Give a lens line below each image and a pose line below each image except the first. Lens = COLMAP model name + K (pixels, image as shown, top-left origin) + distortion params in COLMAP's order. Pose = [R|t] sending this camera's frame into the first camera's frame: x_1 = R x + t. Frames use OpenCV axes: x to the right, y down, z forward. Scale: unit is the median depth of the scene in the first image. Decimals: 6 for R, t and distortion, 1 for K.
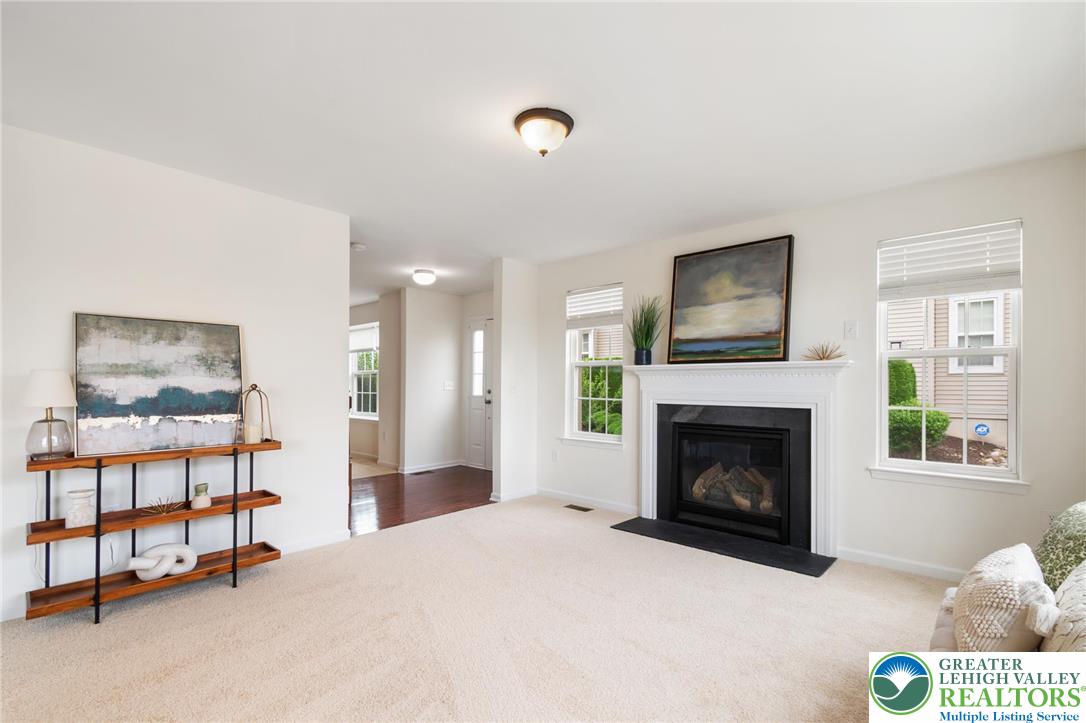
lens RADIAL K [[494.3, 0, 551.8], [0, 494.3, 384.8], [0, 0, 1]] dist [0.012936, -0.002325]
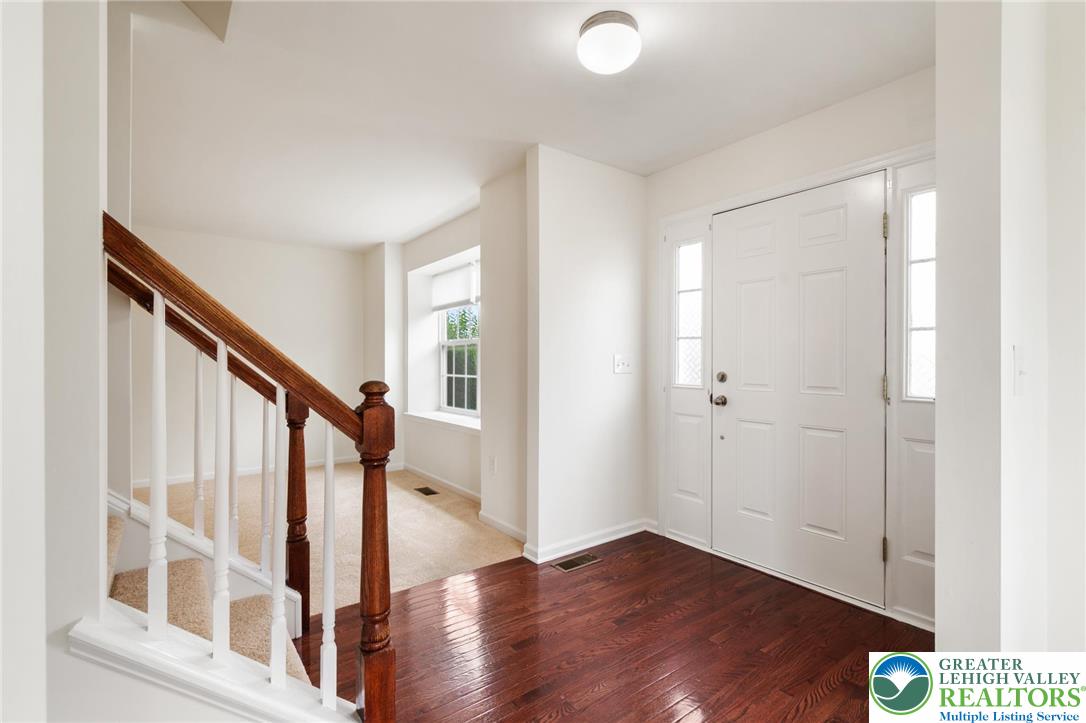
lens RADIAL K [[494.3, 0, 541.2], [0, 494.3, 362.2], [0, 0, 1]] dist [0.012936, -0.002325]
pose [[0.978724, -0.004488, -0.205131, -0.306499], [0.004889, 0.999987, 0.001446, -0.001351], [0.205122, -0.002418, 0.978733, 0.854399]]
